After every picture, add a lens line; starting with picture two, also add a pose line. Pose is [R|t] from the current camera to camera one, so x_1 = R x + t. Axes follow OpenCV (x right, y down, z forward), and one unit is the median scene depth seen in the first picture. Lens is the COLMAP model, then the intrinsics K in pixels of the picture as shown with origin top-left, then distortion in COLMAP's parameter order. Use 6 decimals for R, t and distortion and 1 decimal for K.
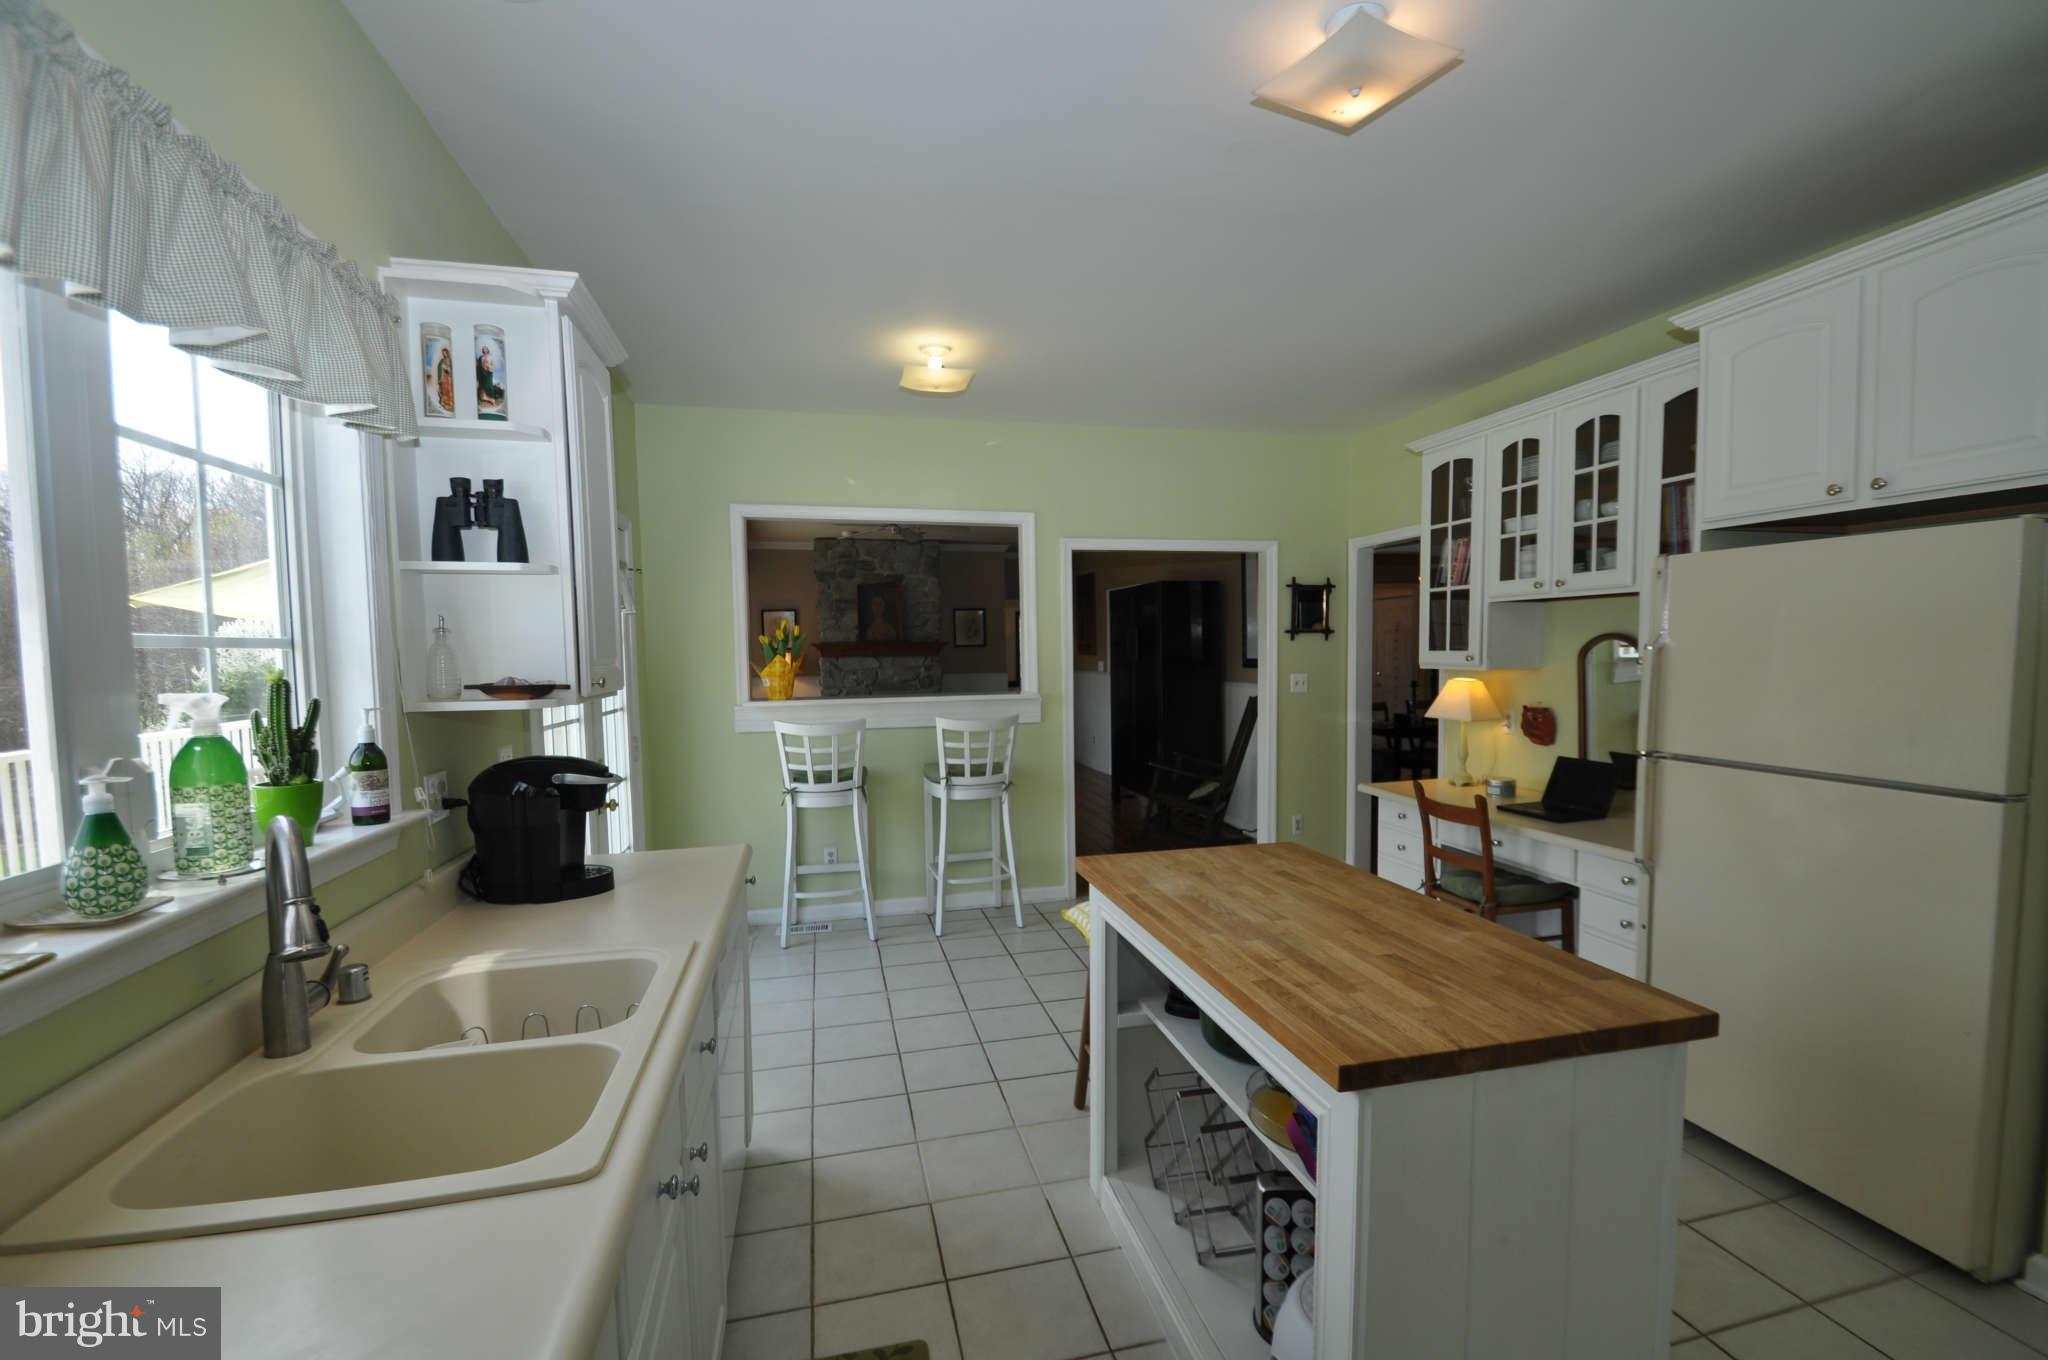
lens RADIAL K [[892.4, 0, 1049.3], [0, 892.4, 706.7], [0, 0, 1]] dist [0.007612, -0.014499]
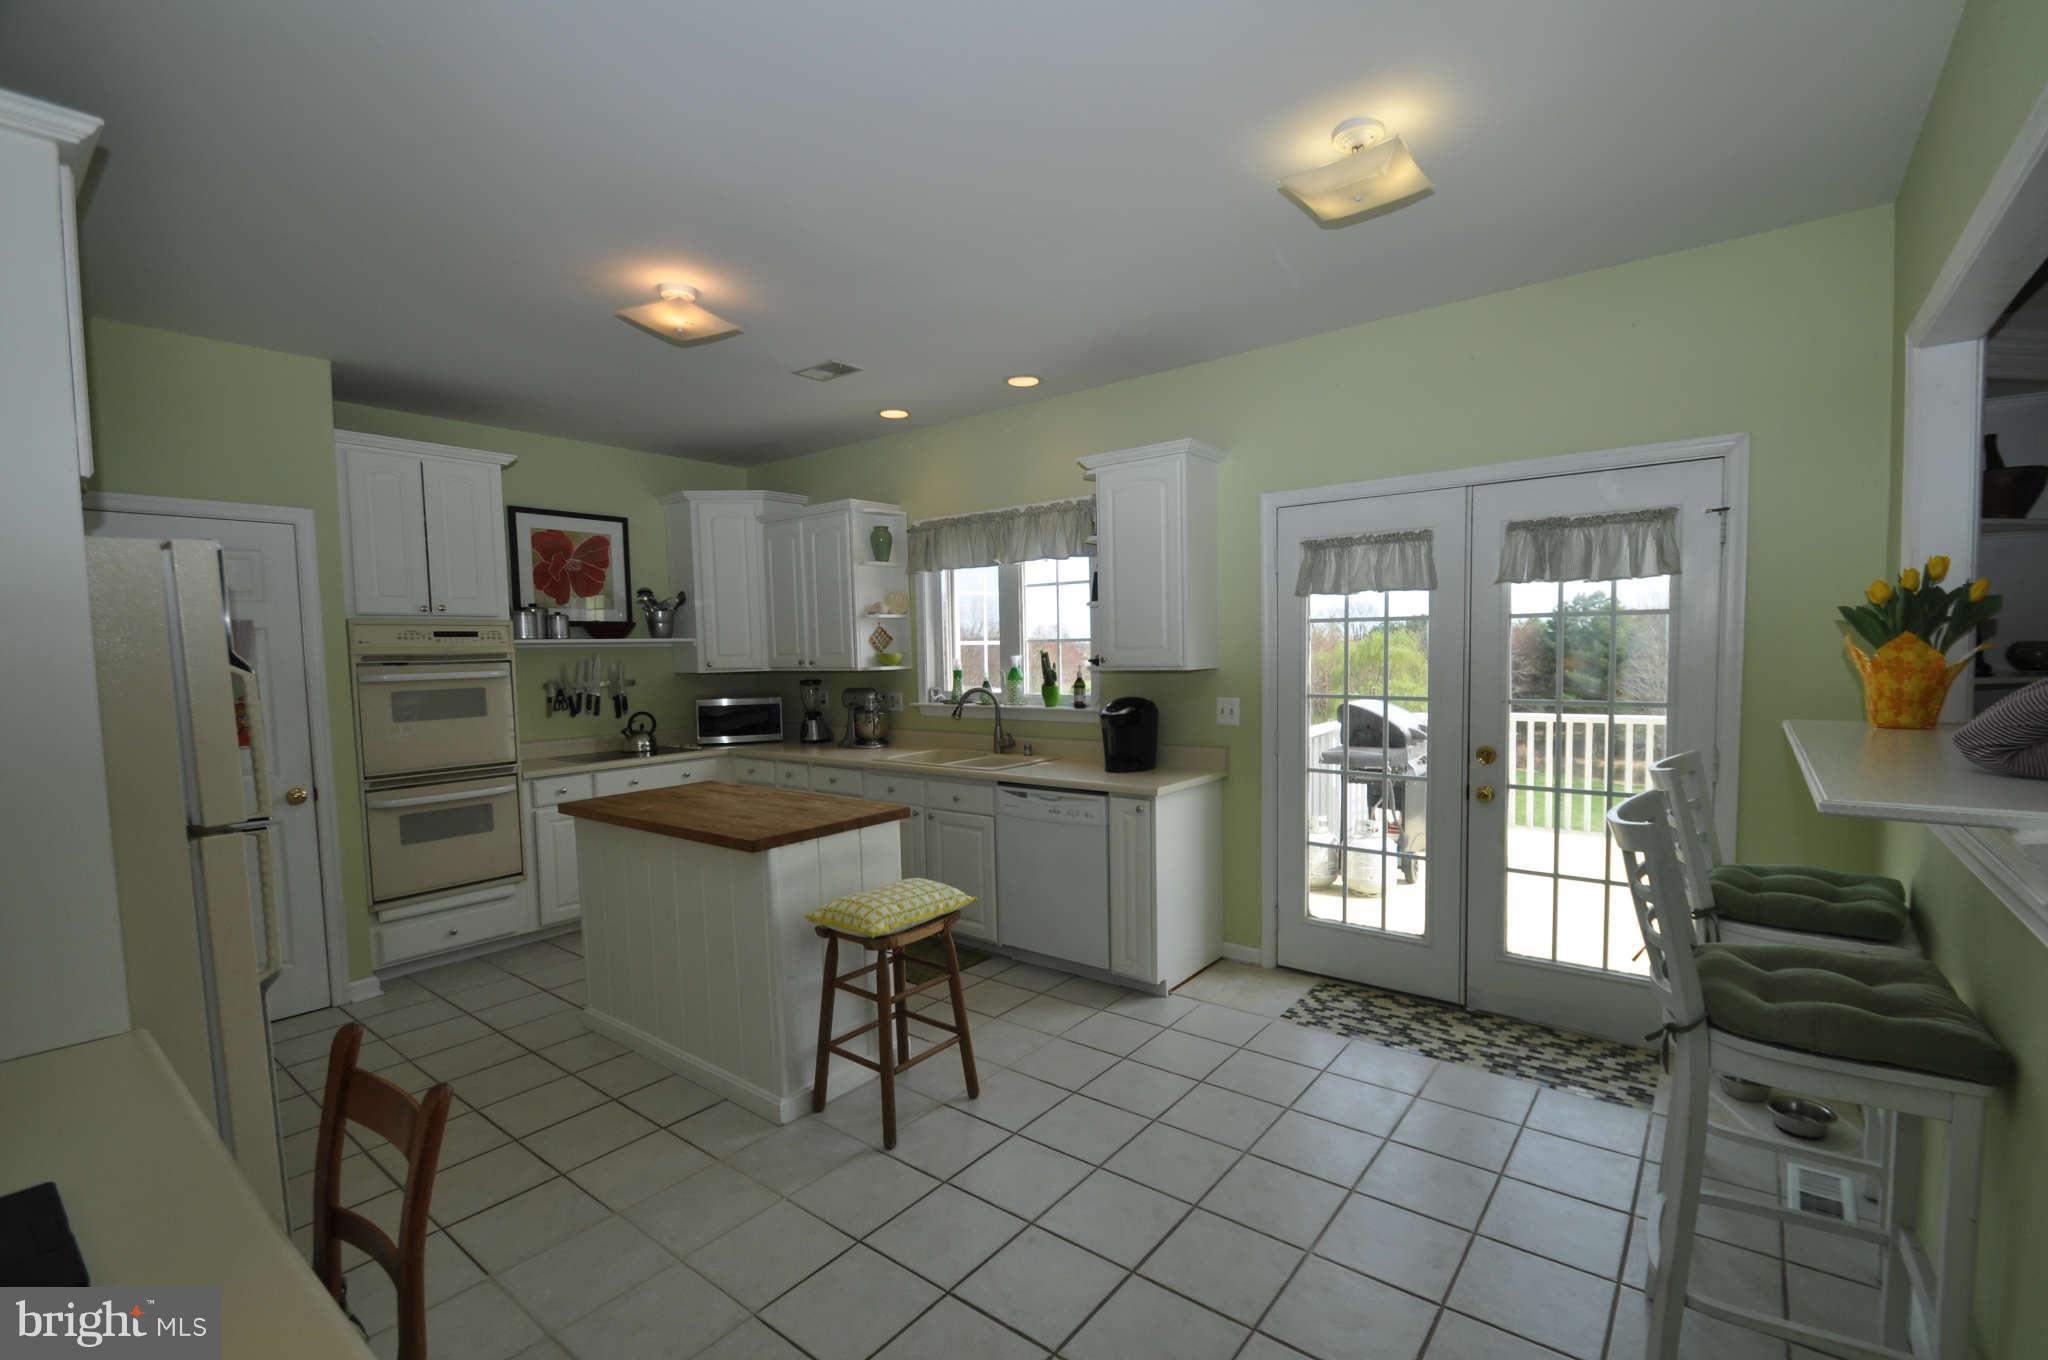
lens RADIAL K [[892.4, 0, 1049.3], [0, 892.4, 706.7], [0, 0, 1]] dist [0.007612, -0.014499]
pose [[-0.789413, 0.069688, -0.609894, 0.416874], [-0.010287, 0.991894, 0.126651, -0.092701], [0.613777, 0.106254, -0.782297, 1.339727]]
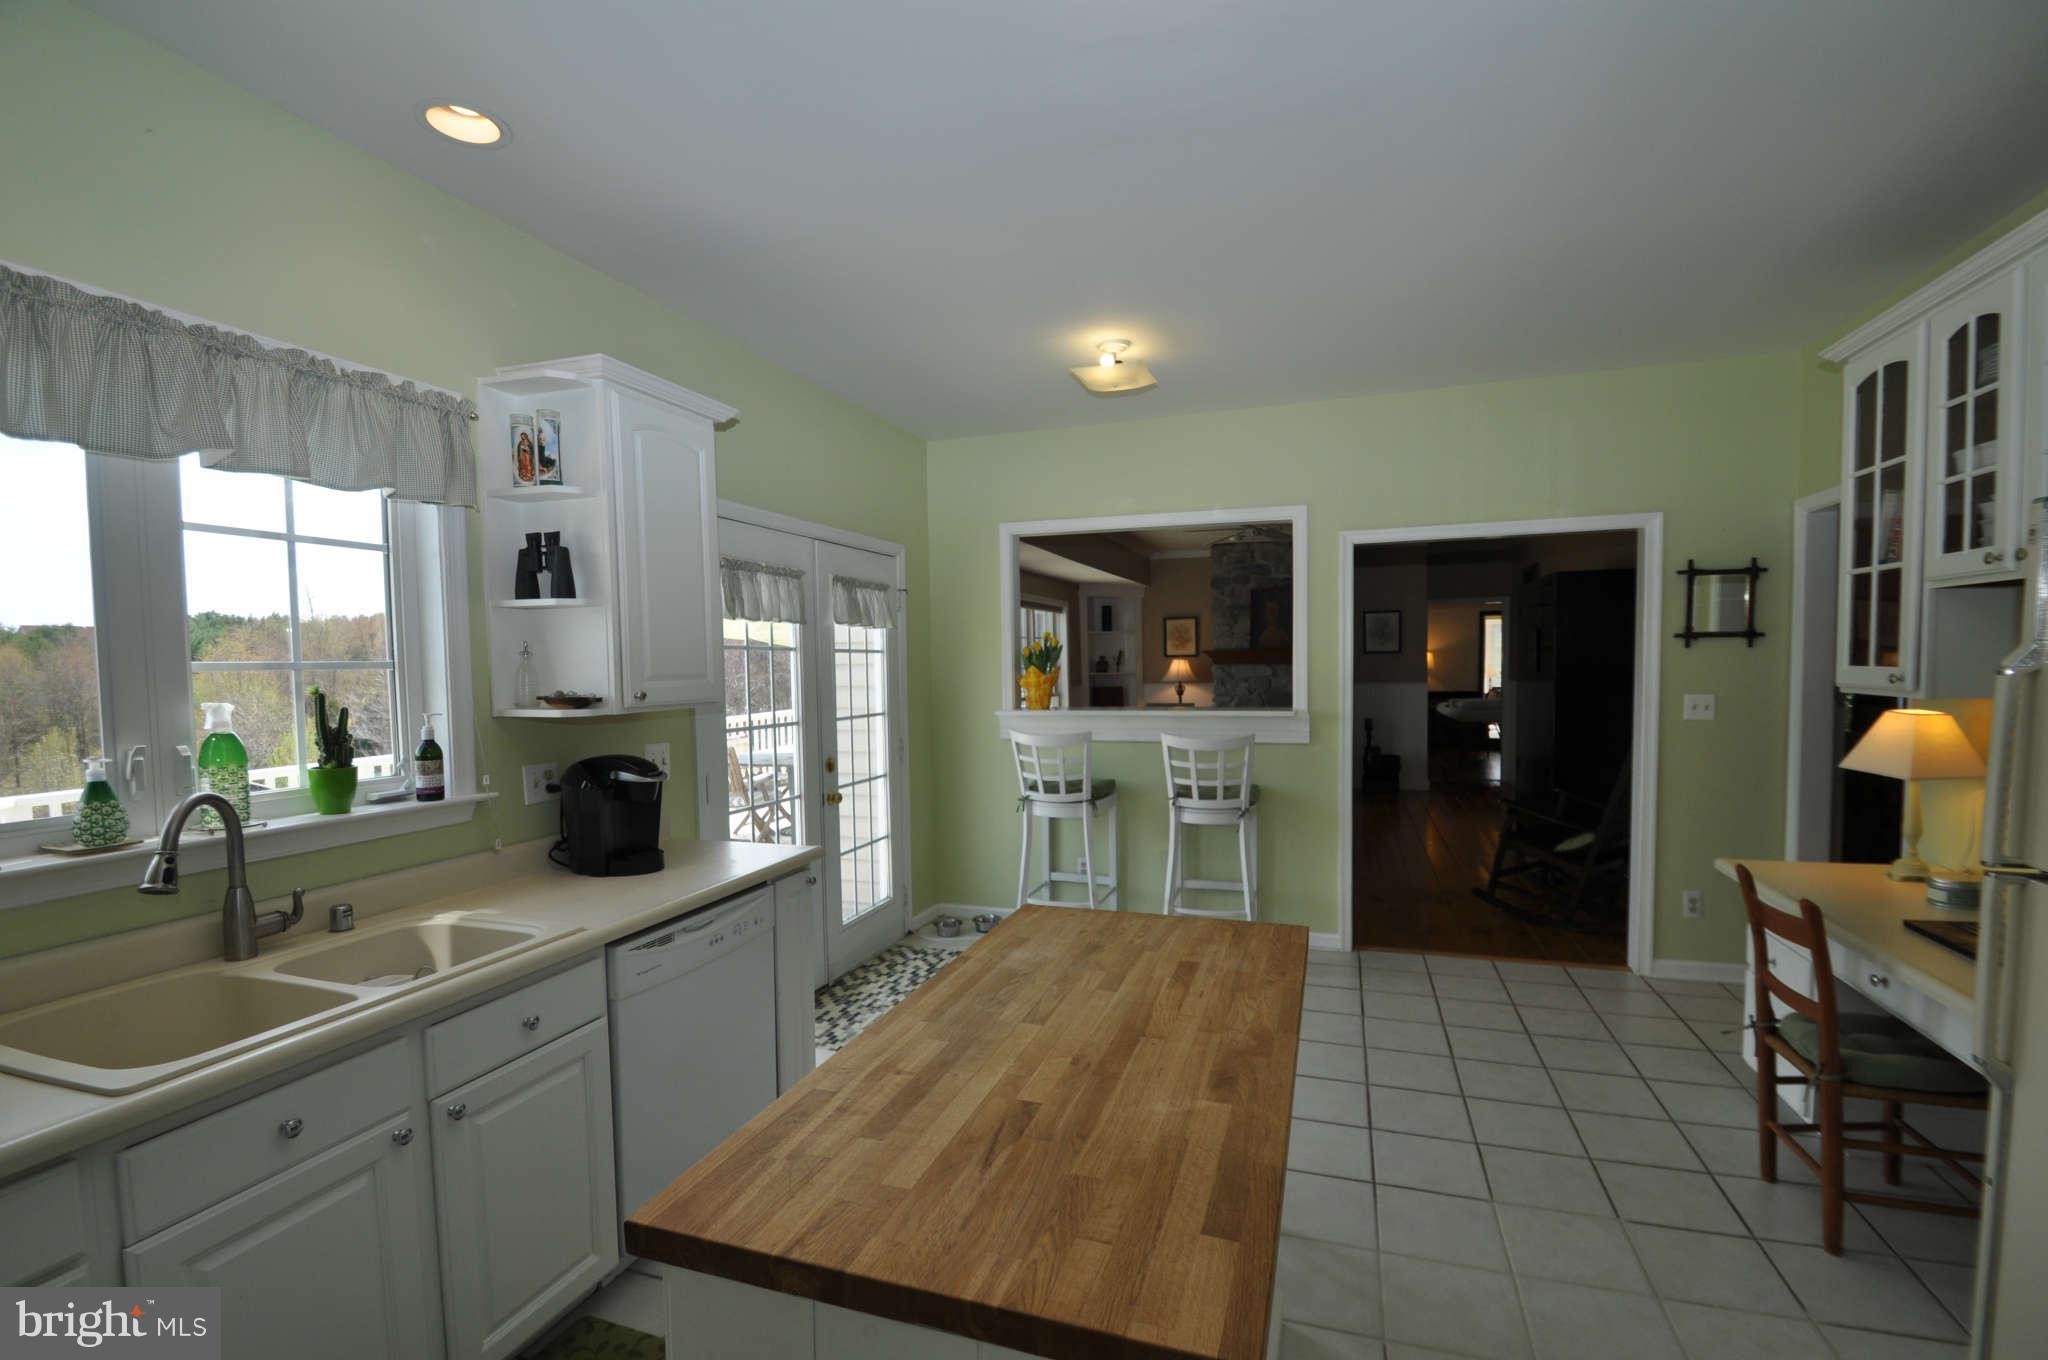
lens RADIAL K [[892.4, 0, 1049.3], [0, 892.4, 706.7], [0, 0, 1]] dist [0.007612, -0.014499]
pose [[0.841809, 0.029890, -0.538947, 0.328077], [-0.032055, 0.999472, 0.005362, -0.020350], [0.538823, 0.012763, 0.842322, 0.167178]]
